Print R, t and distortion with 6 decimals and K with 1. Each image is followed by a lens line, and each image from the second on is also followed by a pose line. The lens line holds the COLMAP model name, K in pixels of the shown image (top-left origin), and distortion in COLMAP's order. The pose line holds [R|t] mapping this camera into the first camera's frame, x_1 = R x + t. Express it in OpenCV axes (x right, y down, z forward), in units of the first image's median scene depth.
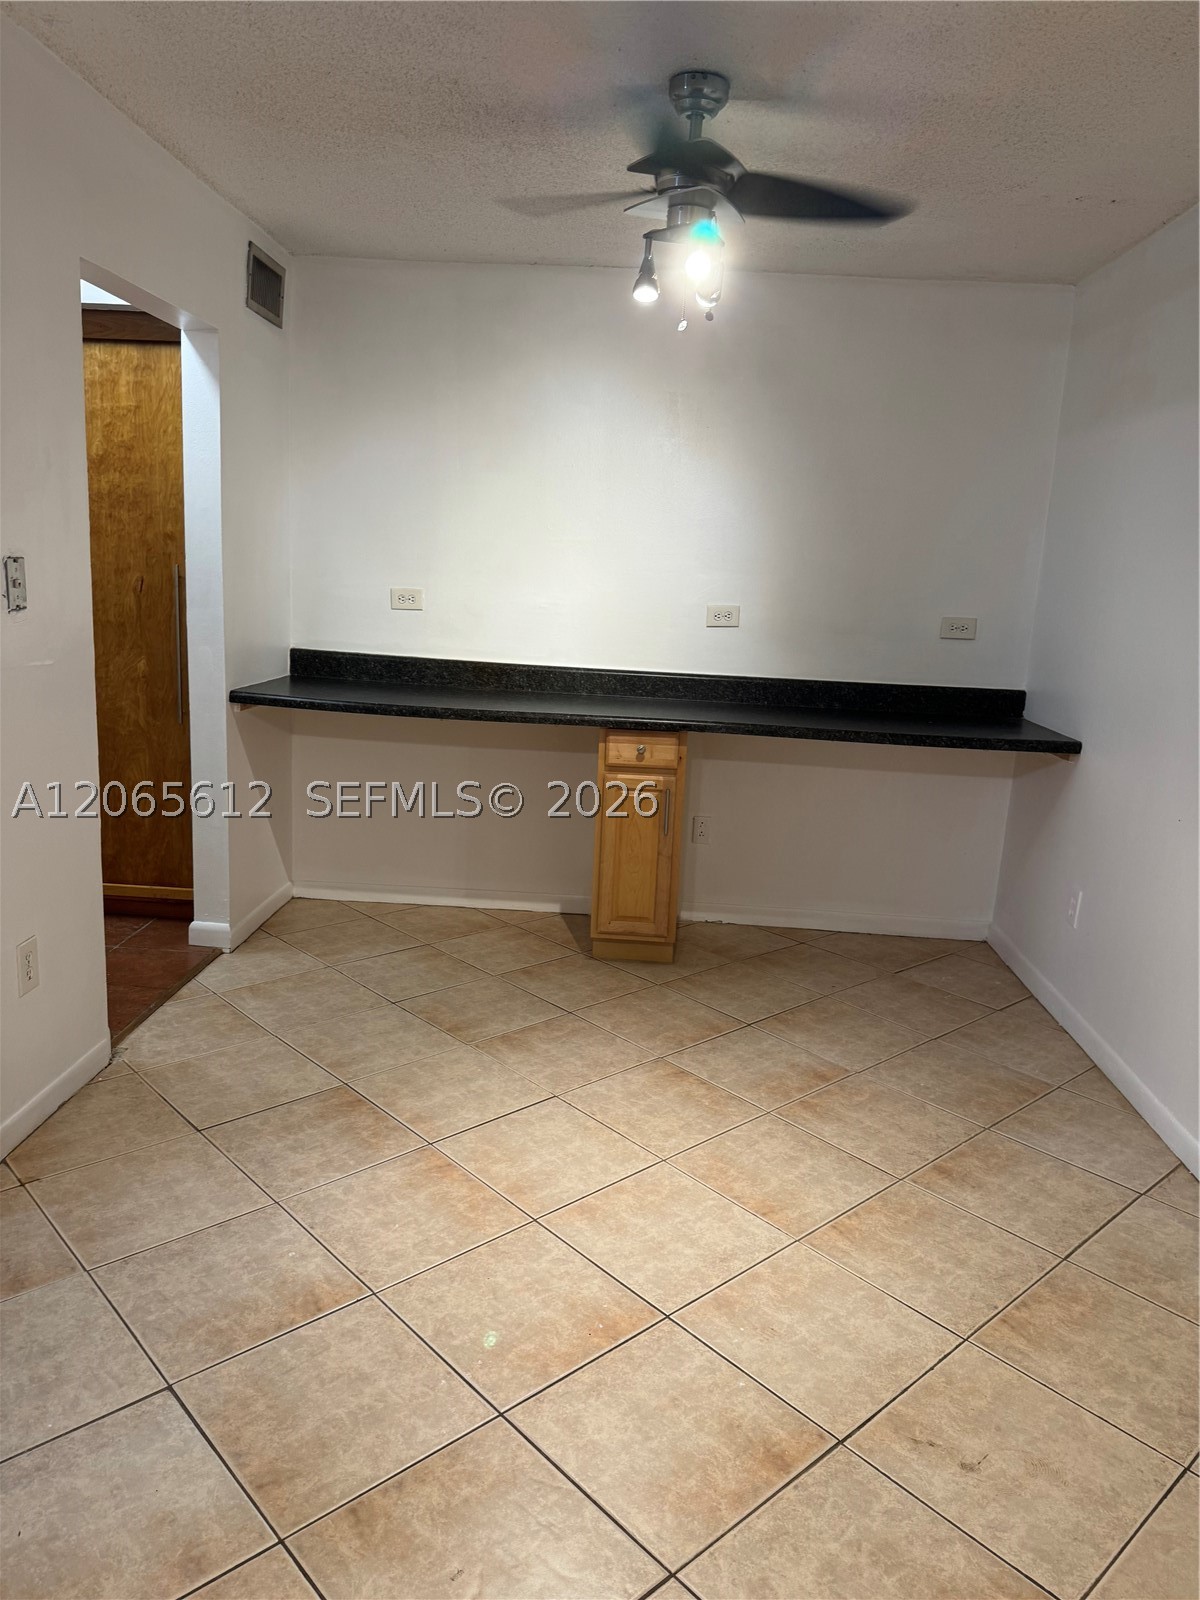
lens RADIAL K [[1168.3, 0, 620.3], [0, 1168.3, 824.2], [0, 0, 1]] dist [-0.001821, -0.011621]
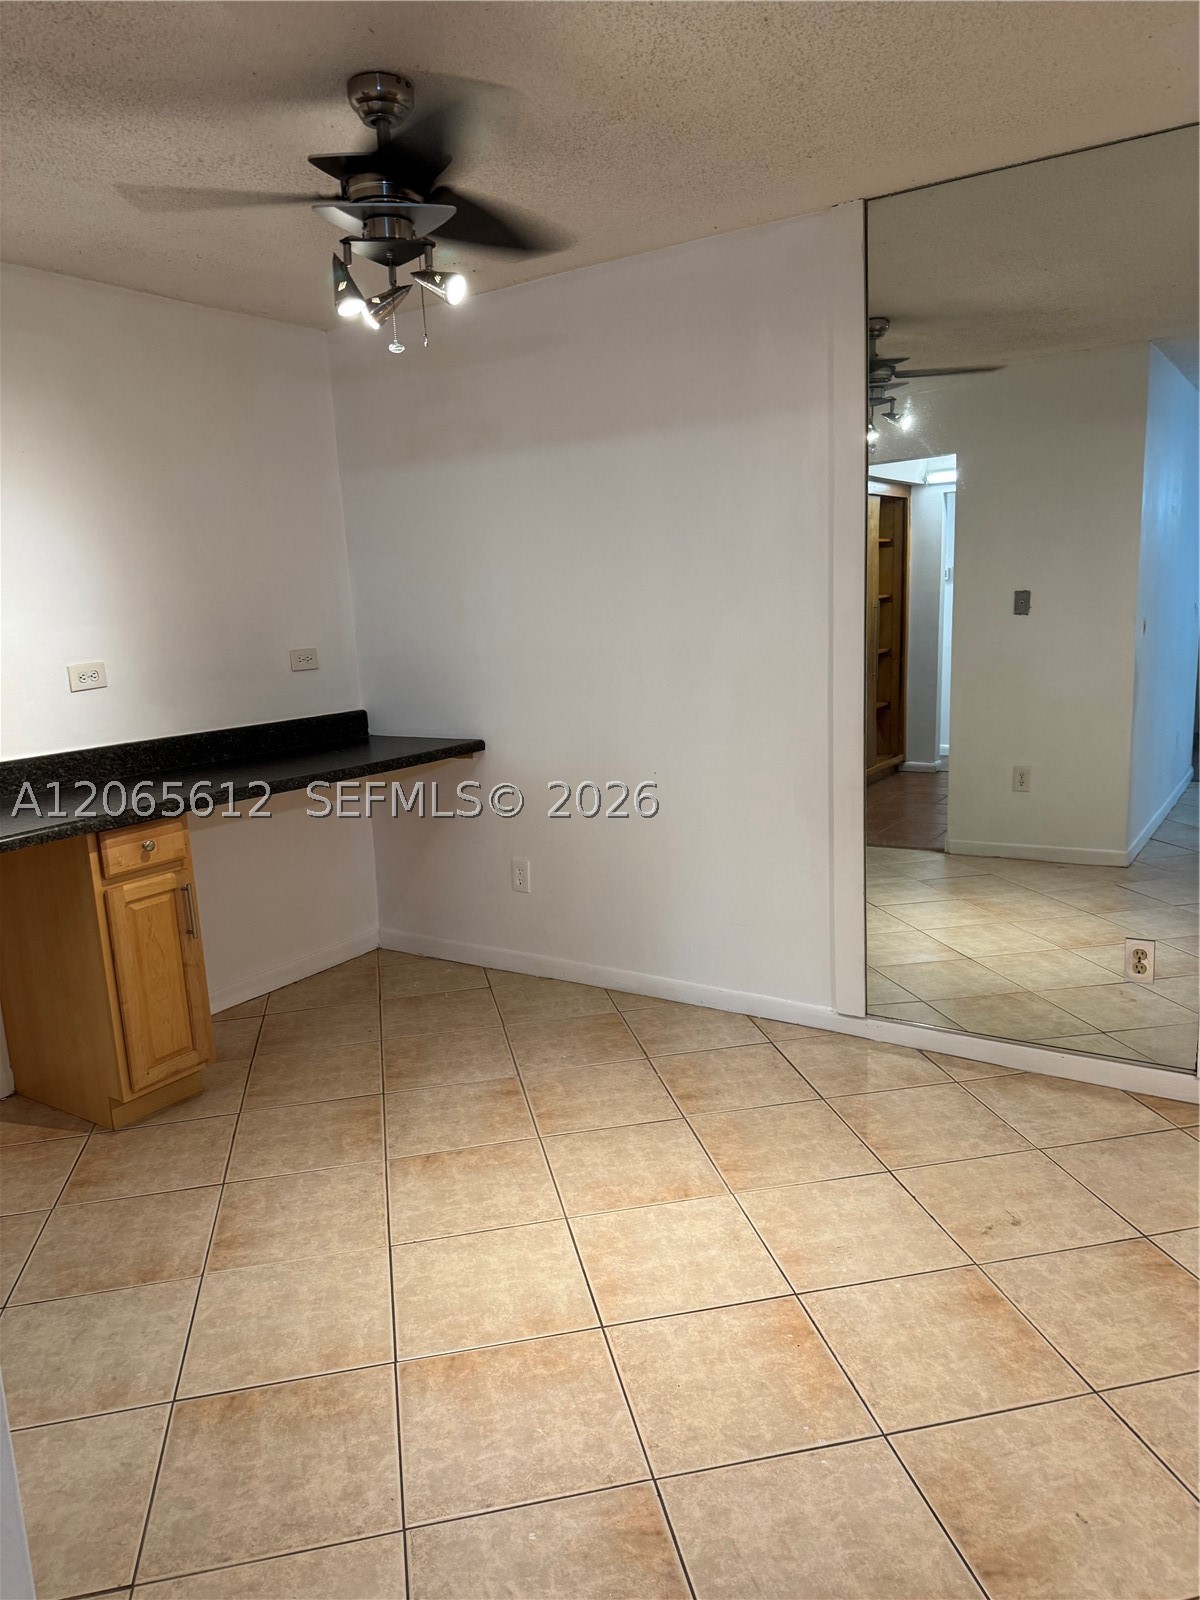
lens RADIAL K [[1168.3, 0, 620.3], [0, 1168.3, 824.2], [0, 0, 1]] dist [-0.001821, -0.011621]
pose [[0.505929, -0.265308, 0.820761, -0.609175], [0.281510, 0.950209, 0.133625, -0.122688], [-0.815346, 0.163447, 0.555425, 0.378755]]
